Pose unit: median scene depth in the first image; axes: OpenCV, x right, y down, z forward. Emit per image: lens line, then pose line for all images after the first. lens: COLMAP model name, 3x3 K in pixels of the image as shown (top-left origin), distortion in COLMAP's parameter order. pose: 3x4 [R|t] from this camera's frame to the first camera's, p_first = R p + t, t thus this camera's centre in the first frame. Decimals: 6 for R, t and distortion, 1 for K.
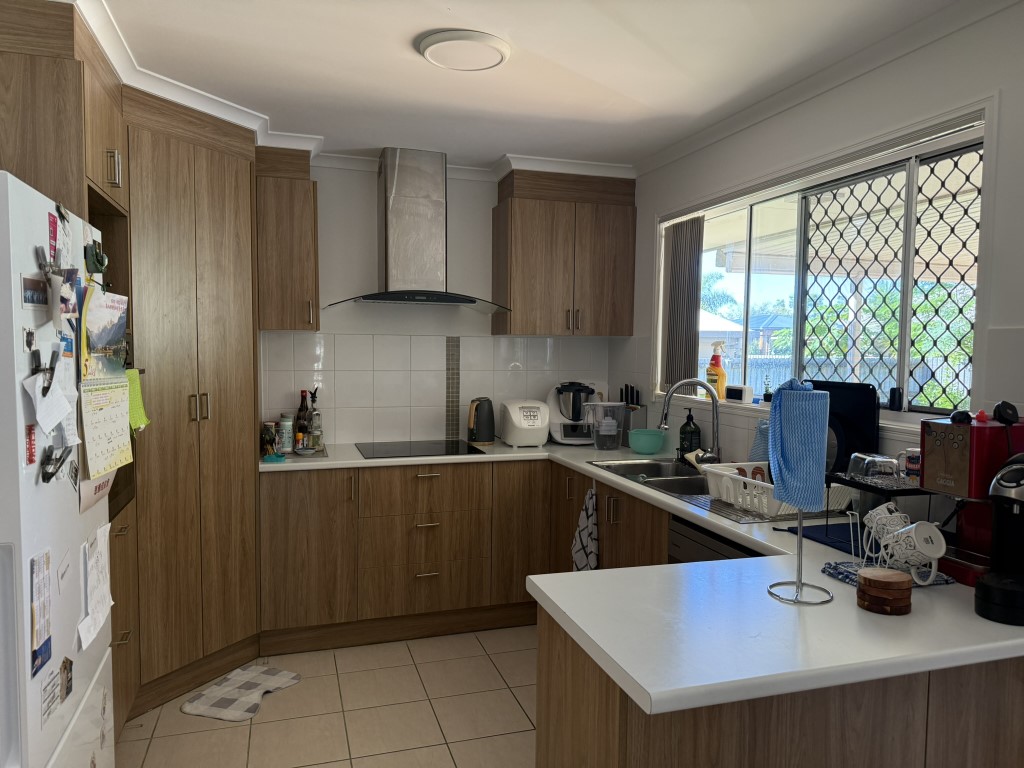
lens RADIAL K [[713.9, 0, 513.4], [0, 713.9, 389.3], [0, 0, 1]] dist [0.045837, -0.041655]
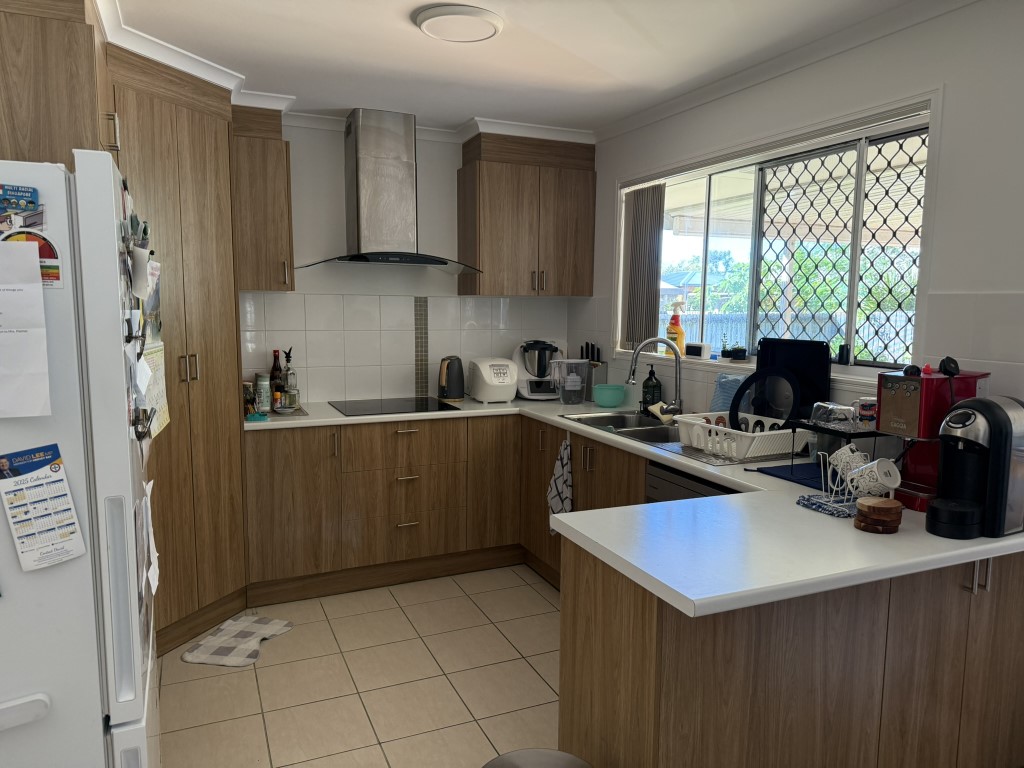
lens RADIAL K [[714.7, 0, 512.5], [0, 714.7, 384.4], [0, 0, 1]] dist [0.041272, -0.034953]
pose [[0.994199, -0.013553, 0.106696, -0.086813], [0.007679, 0.998441, 0.055280, -0.004776], [-0.107279, -0.054140, 0.992754, -0.057084]]
